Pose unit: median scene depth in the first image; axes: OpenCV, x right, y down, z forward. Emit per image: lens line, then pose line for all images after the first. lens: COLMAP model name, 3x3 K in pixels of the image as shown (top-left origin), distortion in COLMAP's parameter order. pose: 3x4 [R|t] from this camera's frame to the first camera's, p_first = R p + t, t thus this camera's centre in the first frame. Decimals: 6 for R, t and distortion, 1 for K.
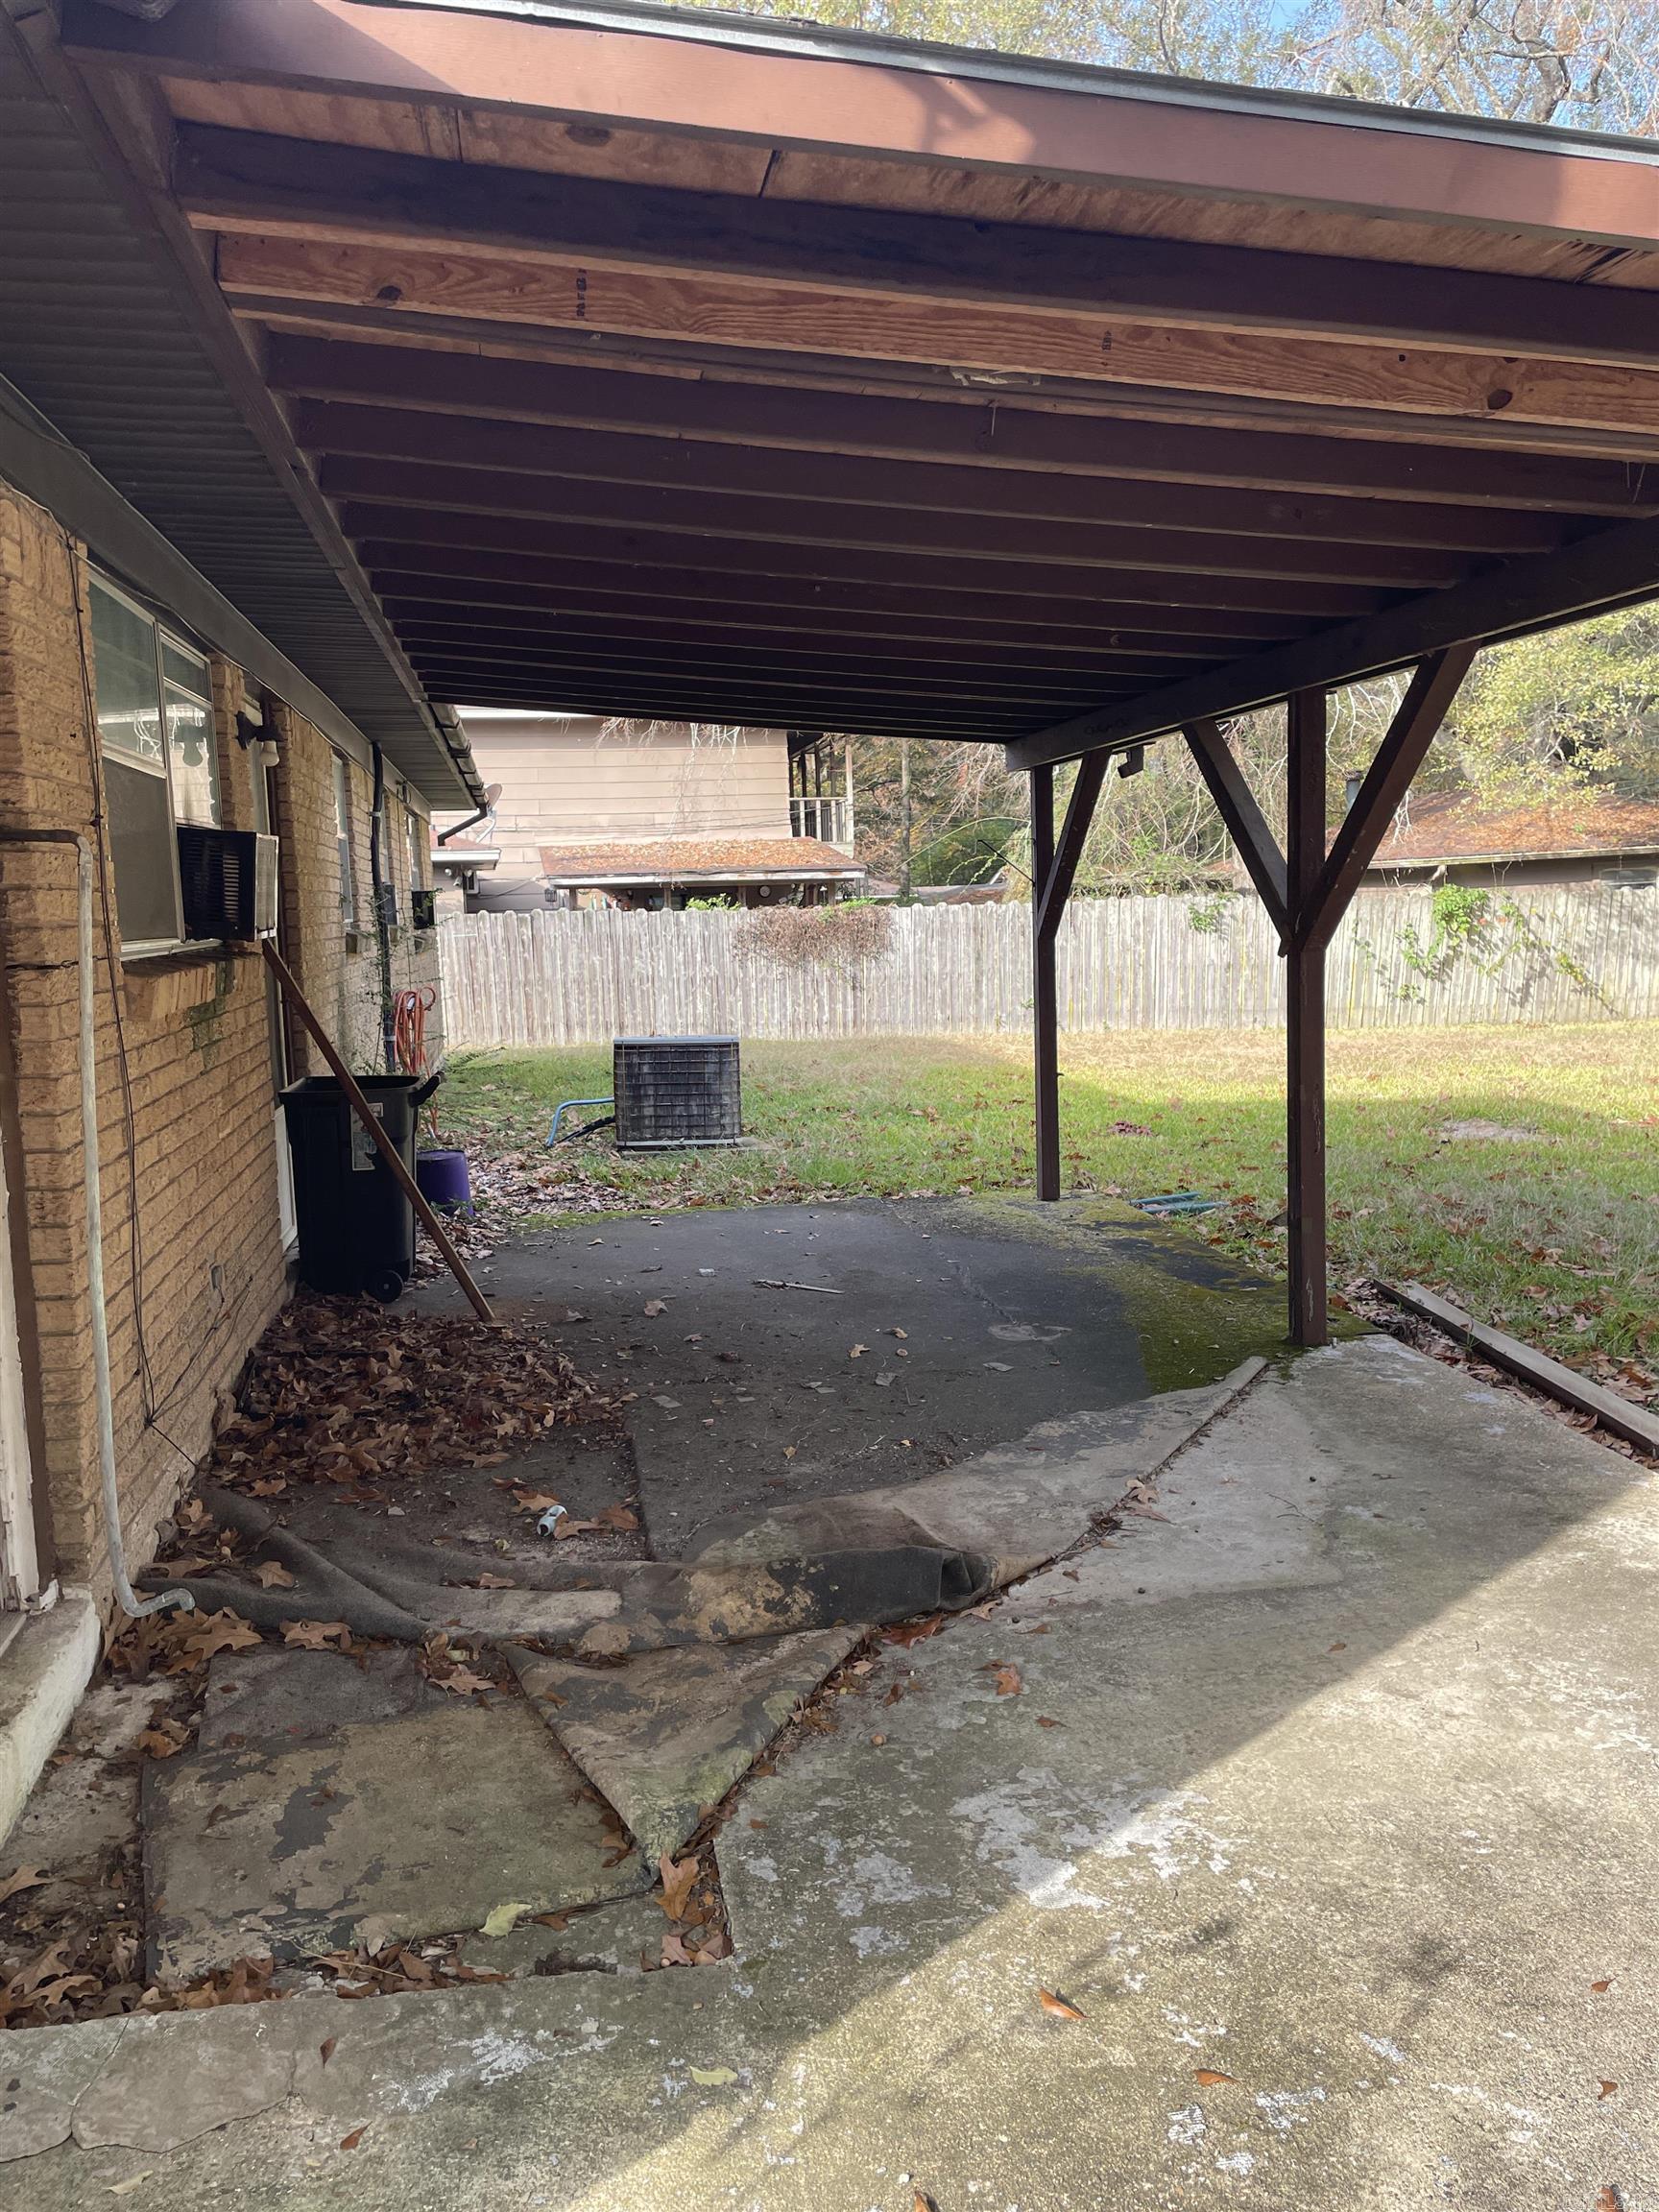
lens RADIAL K [[1681.3, 0, 826.7], [0, 1681.3, 1124.7], [0, 0, 1]] dist [0.080937, -0.120362]
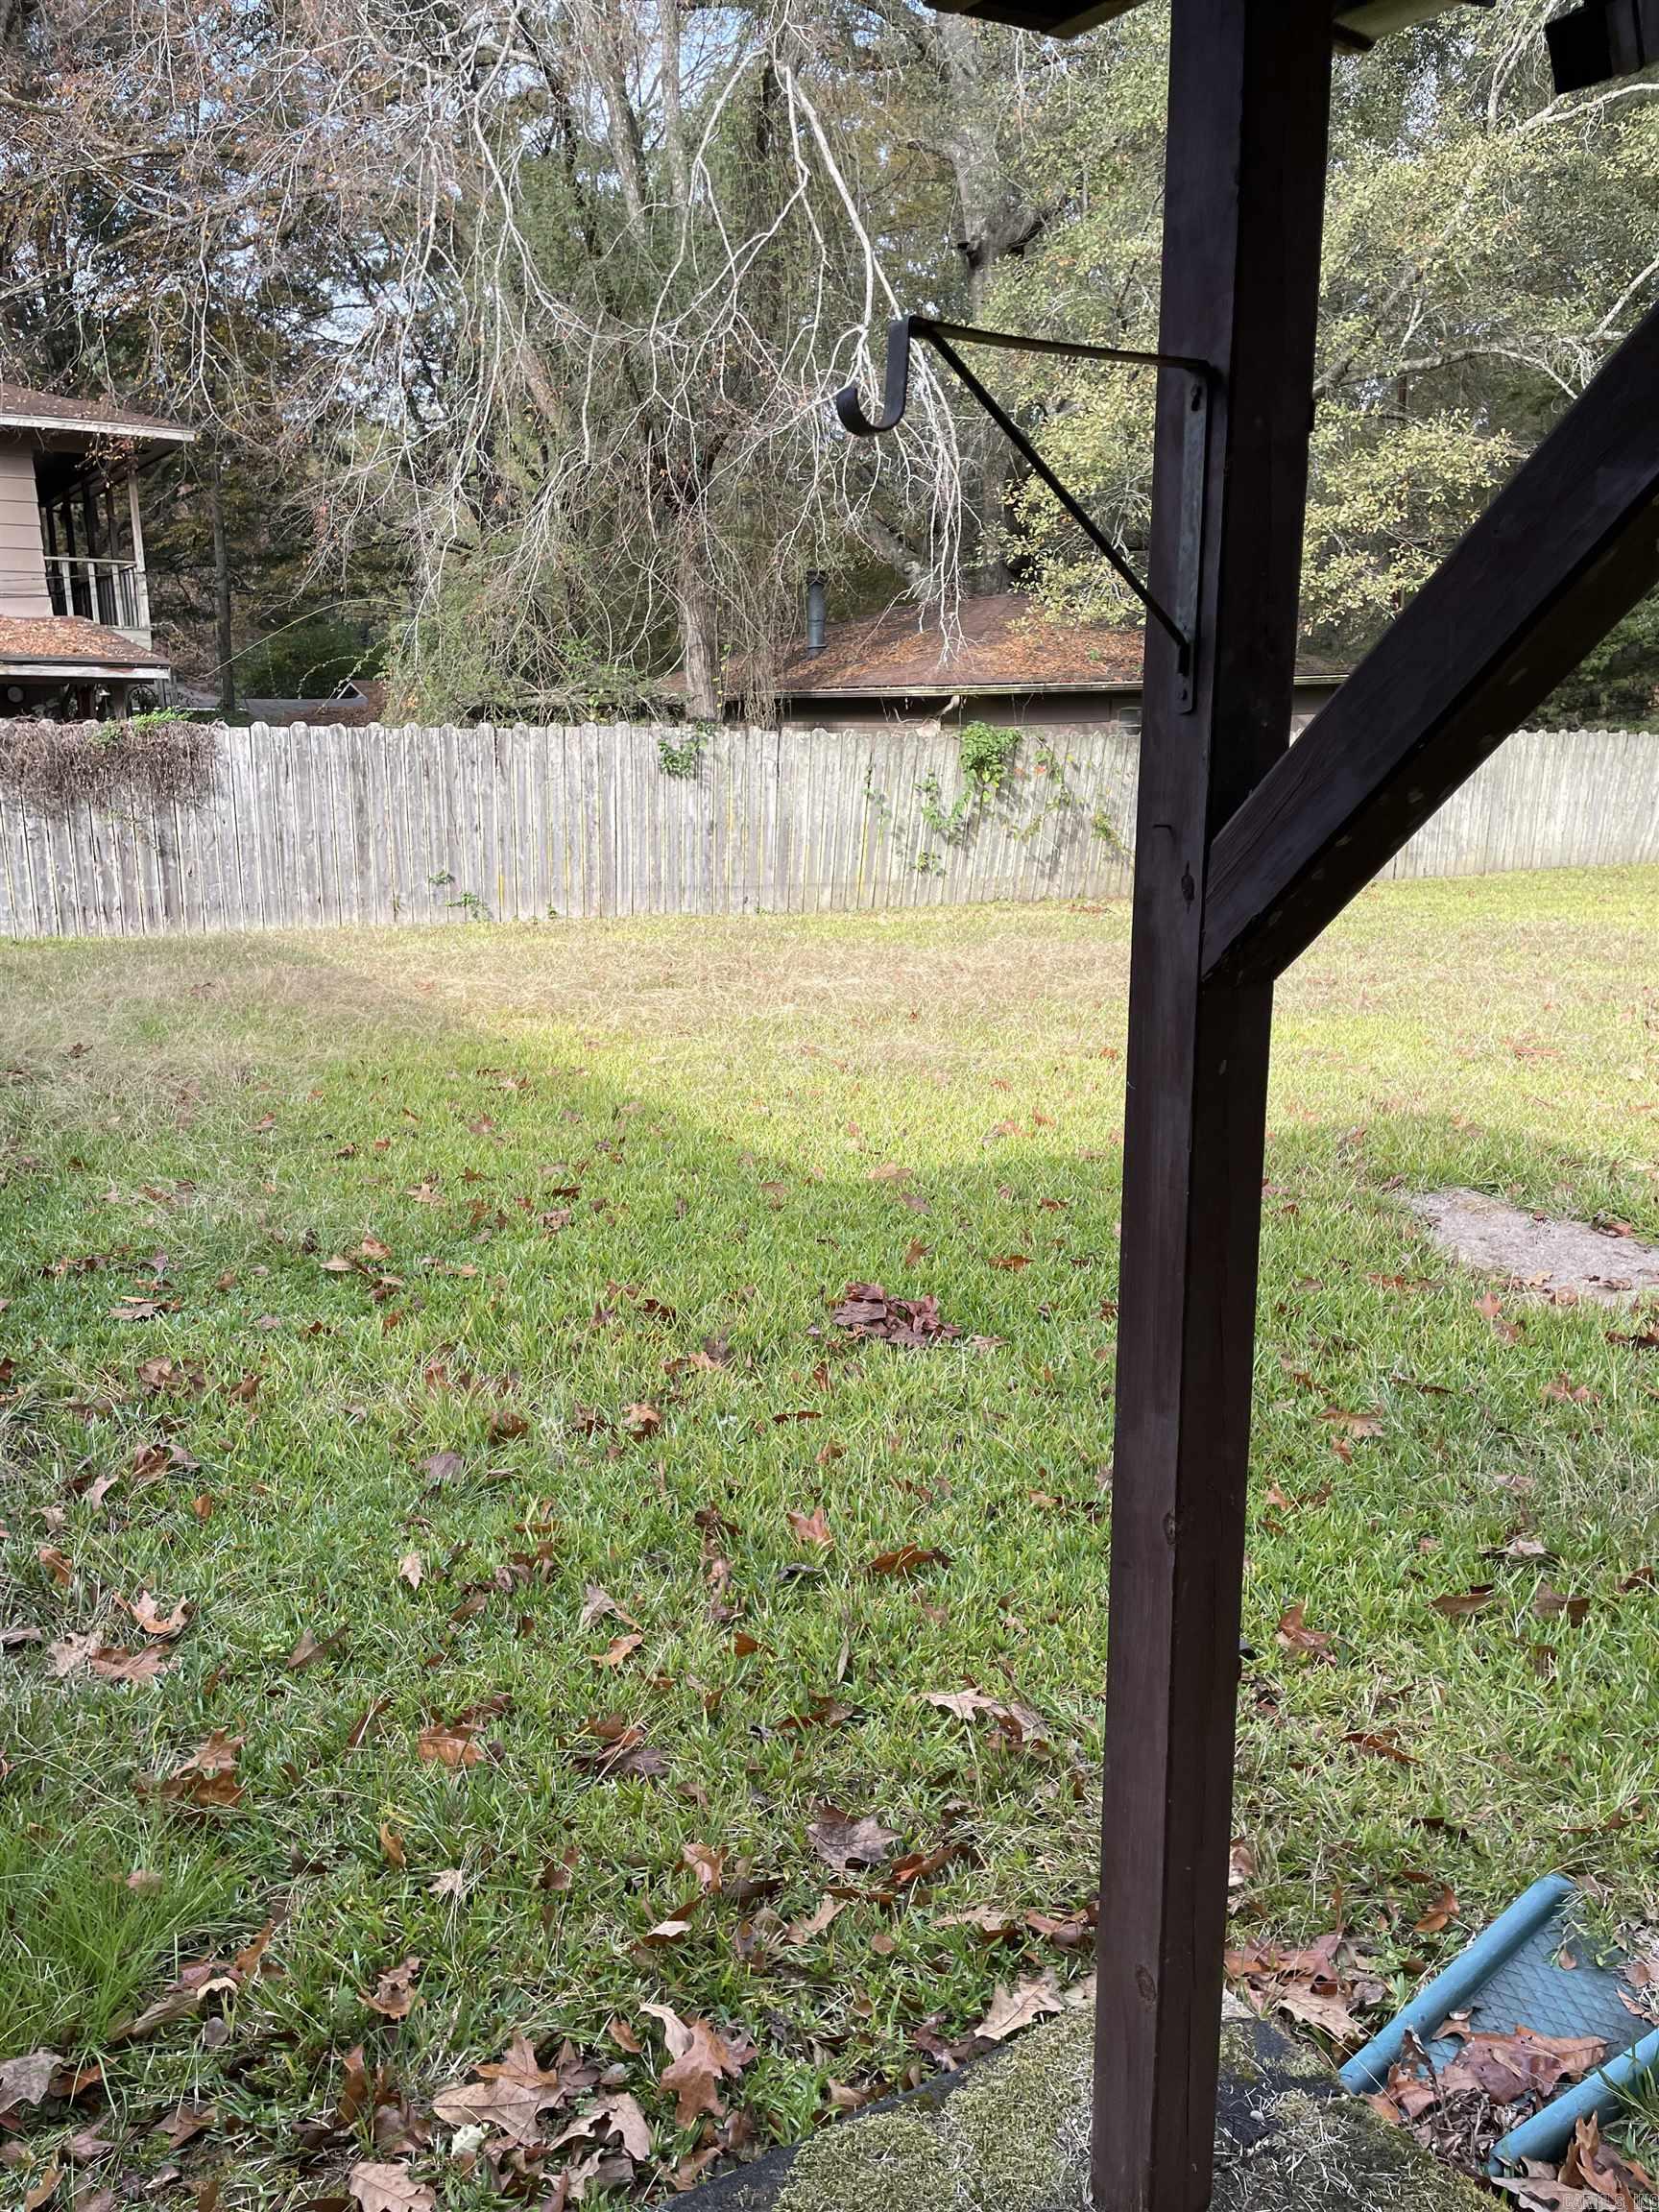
lens RADIAL K [[1798.0, 0, 828.6], [0, 1798.0, 1157.9], [0, 0, 1]] dist [0.127254, -0.185287]
pose [[0.936722, -0.055393, 0.345665, 0.006497], [0.019996, 0.994256, 0.105142, -0.031065], [-0.349503, -0.091576, 0.932449, 0.231065]]
